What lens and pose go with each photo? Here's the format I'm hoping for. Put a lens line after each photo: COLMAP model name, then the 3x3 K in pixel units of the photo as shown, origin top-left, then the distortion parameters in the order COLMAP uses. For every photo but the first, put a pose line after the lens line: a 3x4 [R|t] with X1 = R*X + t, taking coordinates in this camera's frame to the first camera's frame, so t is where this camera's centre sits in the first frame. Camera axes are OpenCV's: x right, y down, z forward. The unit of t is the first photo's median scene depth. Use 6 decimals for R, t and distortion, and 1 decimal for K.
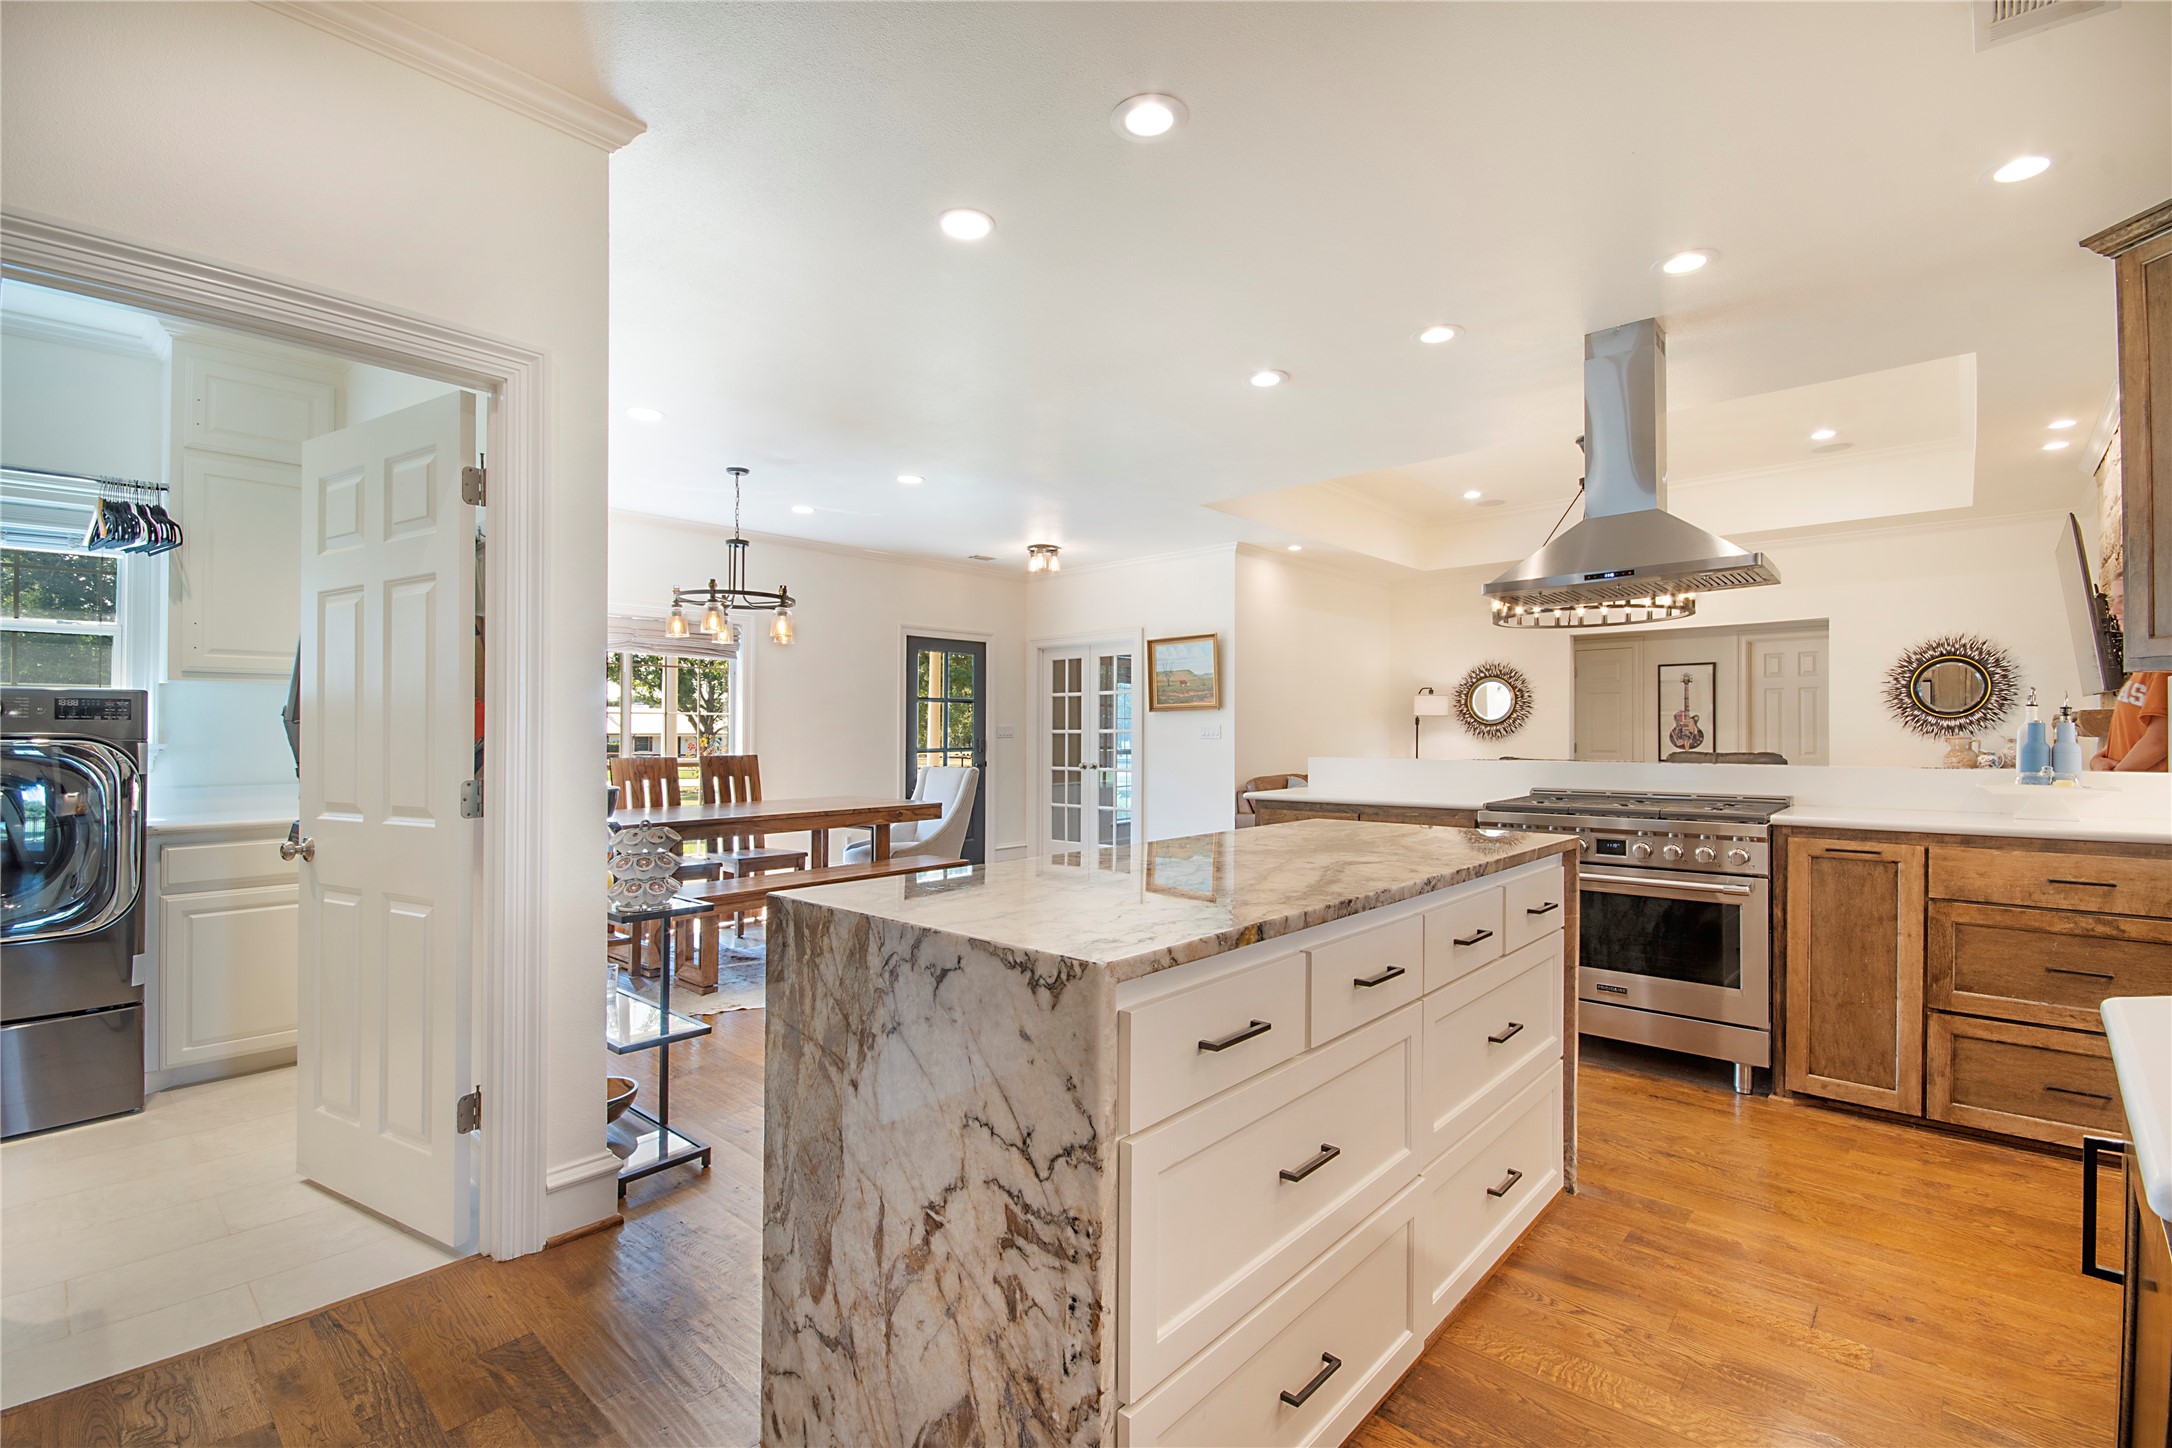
lens RADIAL K [[962.2, 0, 1072.4], [0, 962.2, 735.3], [0, 0, 1]] dist [0.005399, -0.003400]
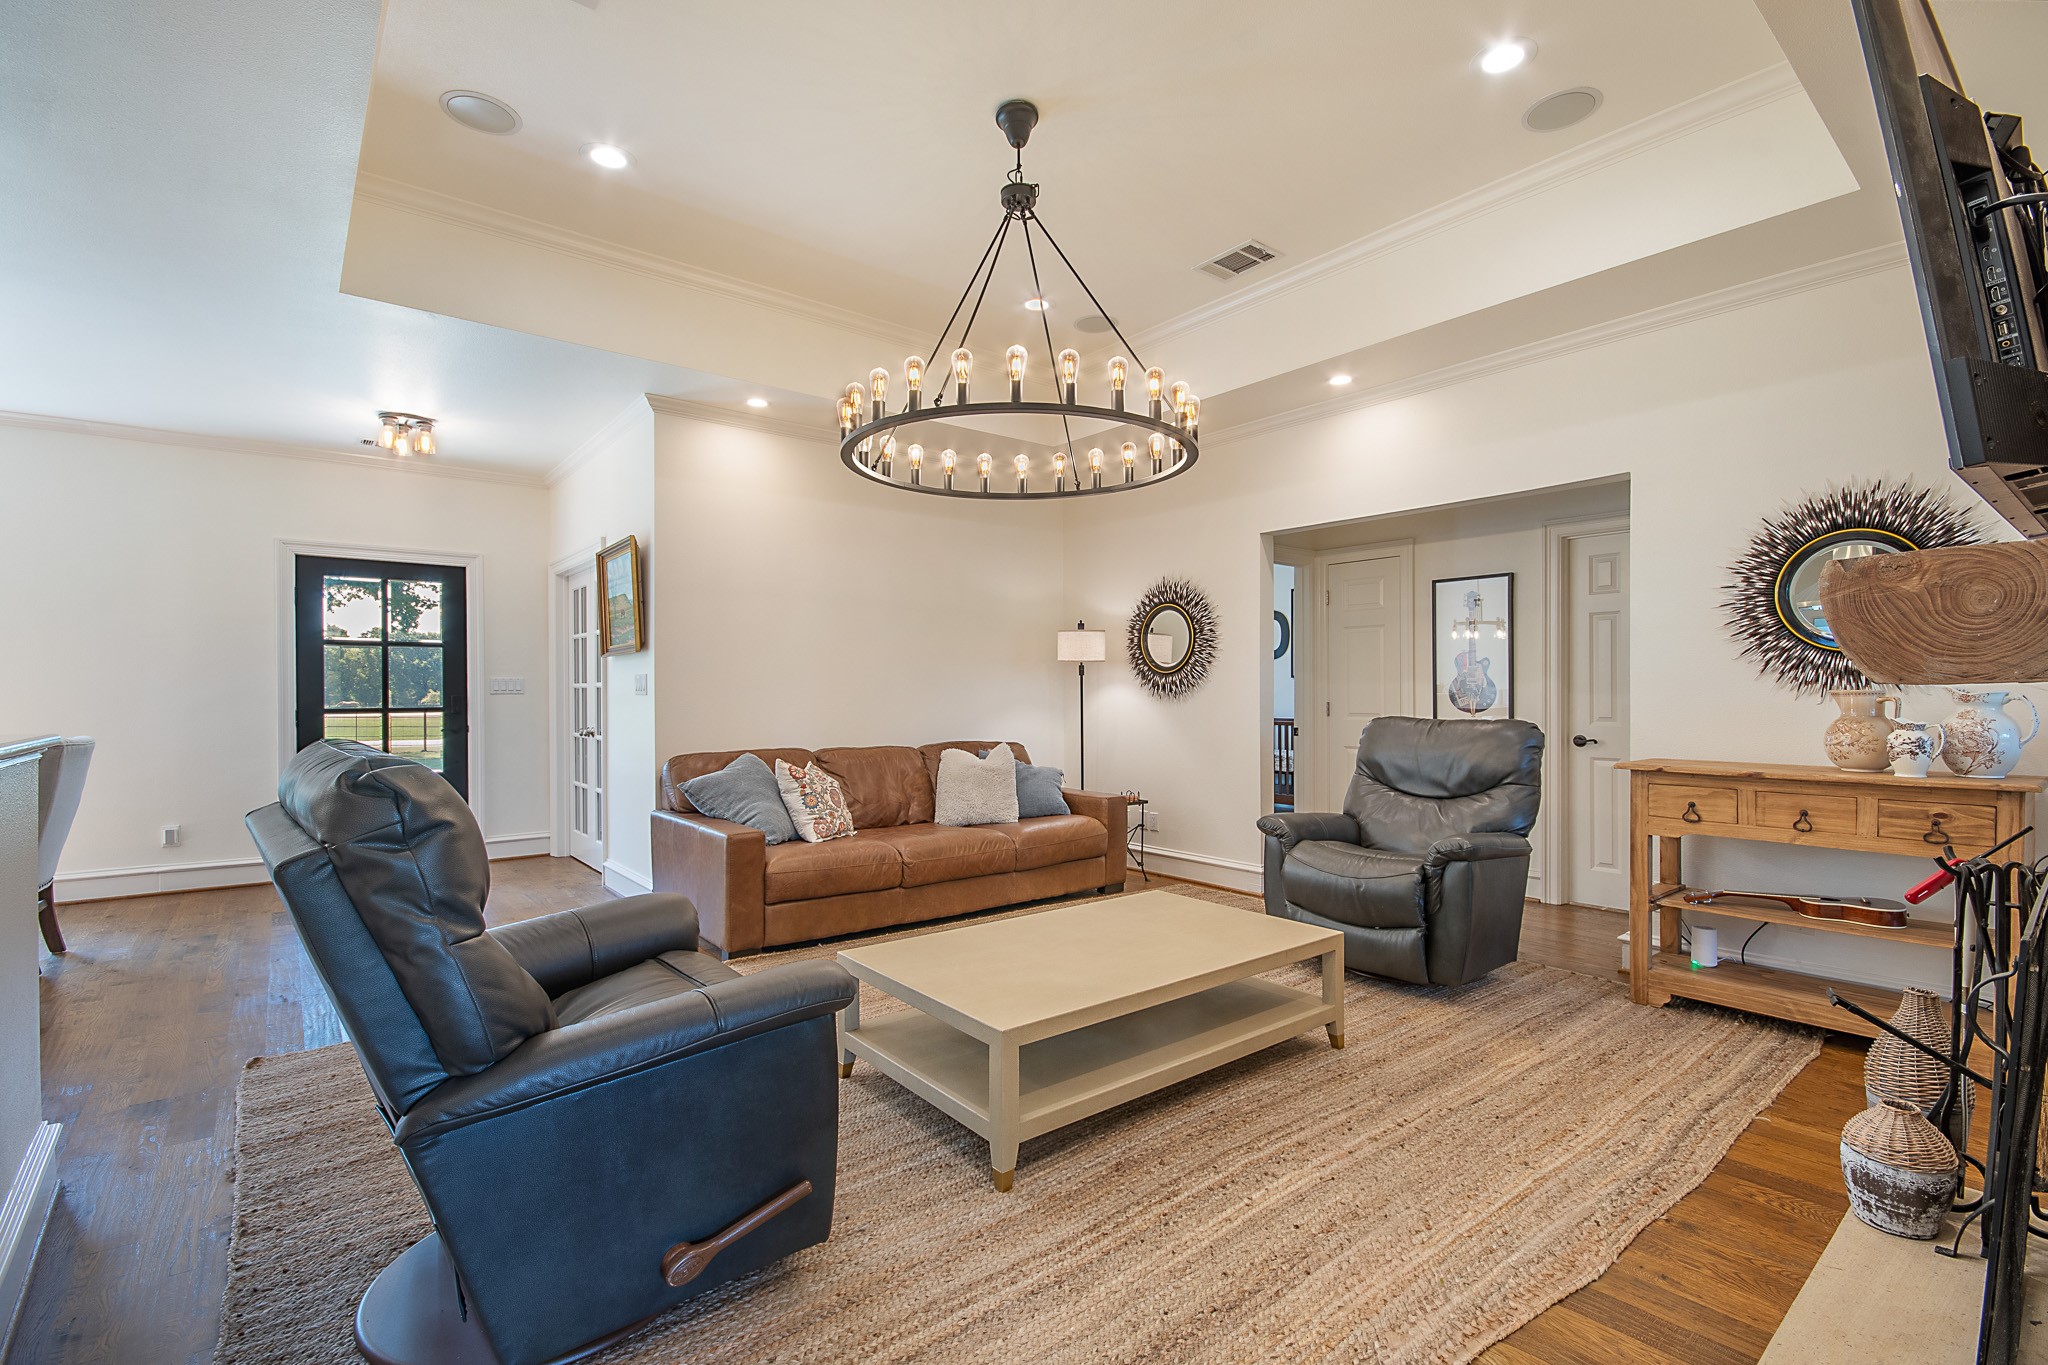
lens RADIAL K [[907.3, 0, 1011.2], [0, 907.3, 693.1], [0, 0, 1]] dist [0.005399, -0.003400]
pose [[0.988067, -0.002685, -0.154001, 0.495459], [0.002961, 0.999994, 0.001563, 0.000778], [0.153996, -0.002001, 0.988070, 0.420480]]
